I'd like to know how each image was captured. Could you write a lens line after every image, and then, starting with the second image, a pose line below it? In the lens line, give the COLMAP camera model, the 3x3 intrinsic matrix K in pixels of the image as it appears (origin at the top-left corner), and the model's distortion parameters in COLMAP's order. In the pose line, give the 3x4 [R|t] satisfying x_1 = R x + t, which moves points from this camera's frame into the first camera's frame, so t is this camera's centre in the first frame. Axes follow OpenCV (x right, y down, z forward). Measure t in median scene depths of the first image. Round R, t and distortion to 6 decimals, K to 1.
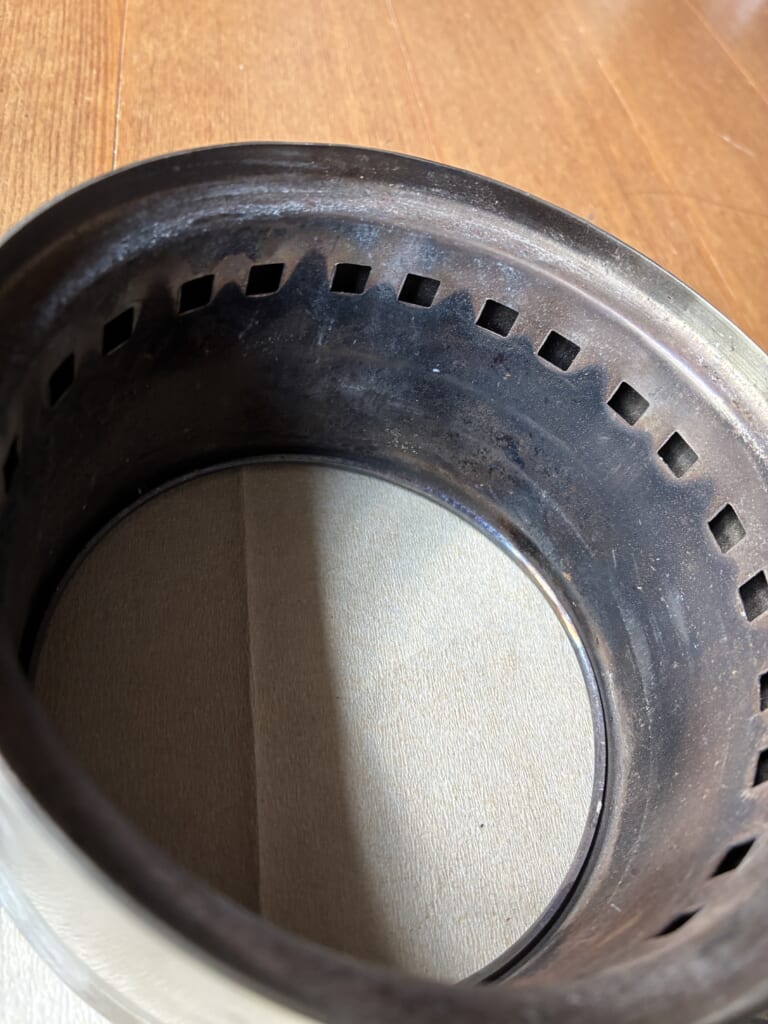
lens RADIAL K [[785.4, 0, 389.8], [0, 785.4, 509.7], [0, 0, 1]] dist [0.046679, -0.086581]
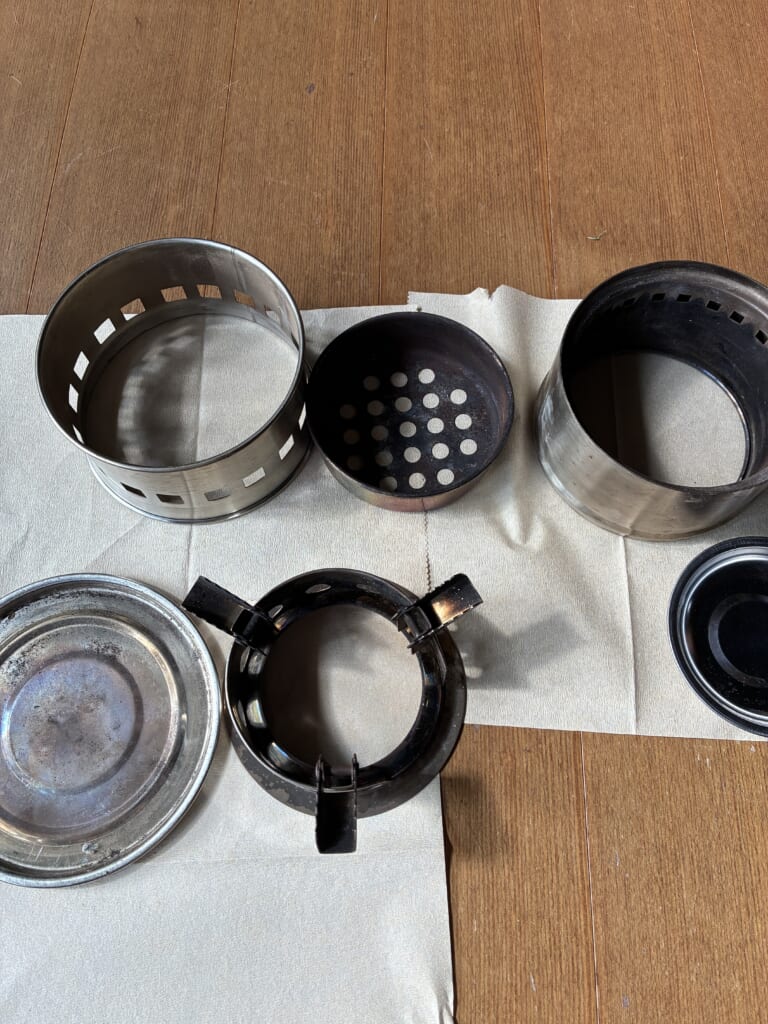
lens RADIAL K [[843.8, 0, 354.7], [0, 843.8, 515.2], [0, 0, 1]] dist [0.001867, 0.010233]
pose [[0.928385, 0.058650, -0.366963, 0.088972], [0.040651, 0.965514, 0.257157, -0.317134], [0.369390, -0.253658, 0.893985, -2.117195]]
